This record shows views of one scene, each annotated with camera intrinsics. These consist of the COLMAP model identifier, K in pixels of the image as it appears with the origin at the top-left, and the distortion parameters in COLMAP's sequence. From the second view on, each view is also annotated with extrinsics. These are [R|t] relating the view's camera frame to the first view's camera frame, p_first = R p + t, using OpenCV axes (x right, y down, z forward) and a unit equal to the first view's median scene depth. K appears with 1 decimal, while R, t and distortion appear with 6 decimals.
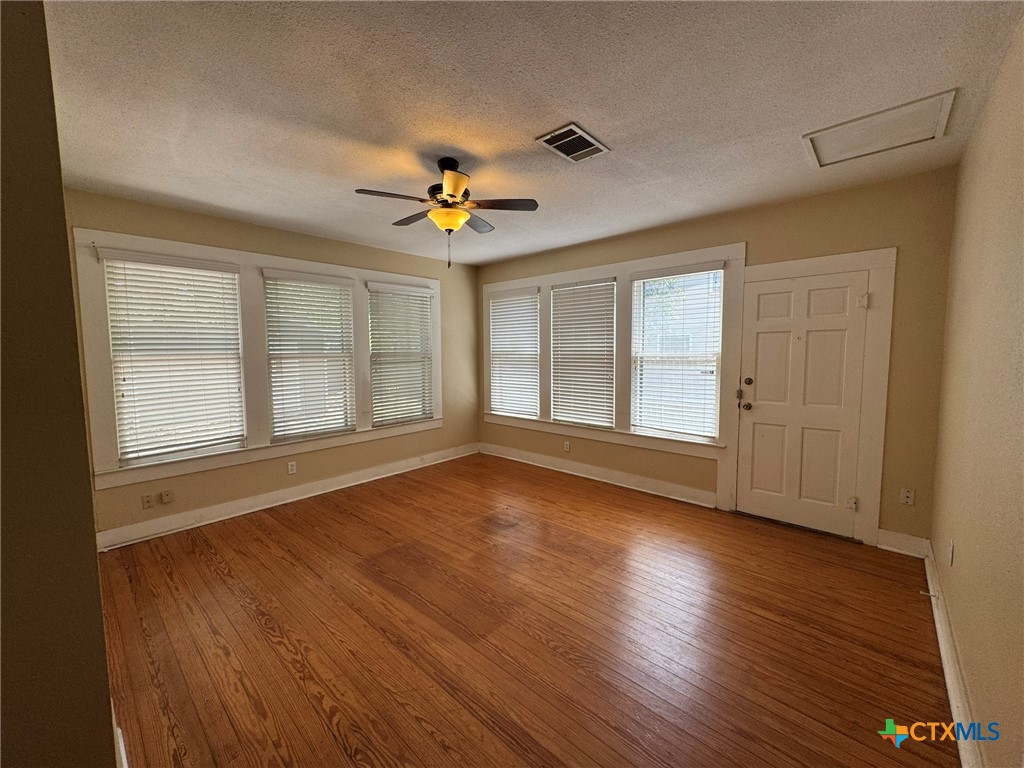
lens RADIAL K [[406.9, 0, 512.4], [0, 406.9, 385.6], [0, 0, 1]] dist [-0.003643, 0.000878]
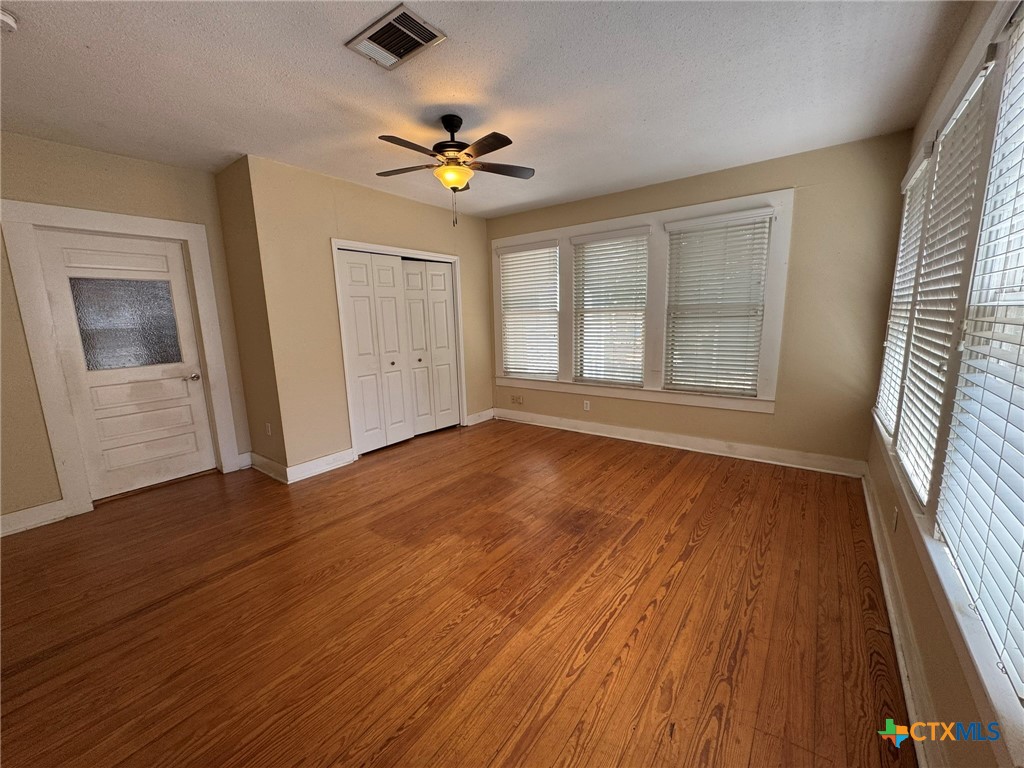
lens RADIAL K [[406.9, 0, 511.3], [0, 406.9, 385.8], [0, 0, 1]] dist [-0.003643, 0.000878]
pose [[0.094363, 0.177092, -0.979660, 0.621717], [-0.061361, 0.983215, 0.171824, -0.047865], [0.993645, 0.043900, 0.103646, 0.686071]]
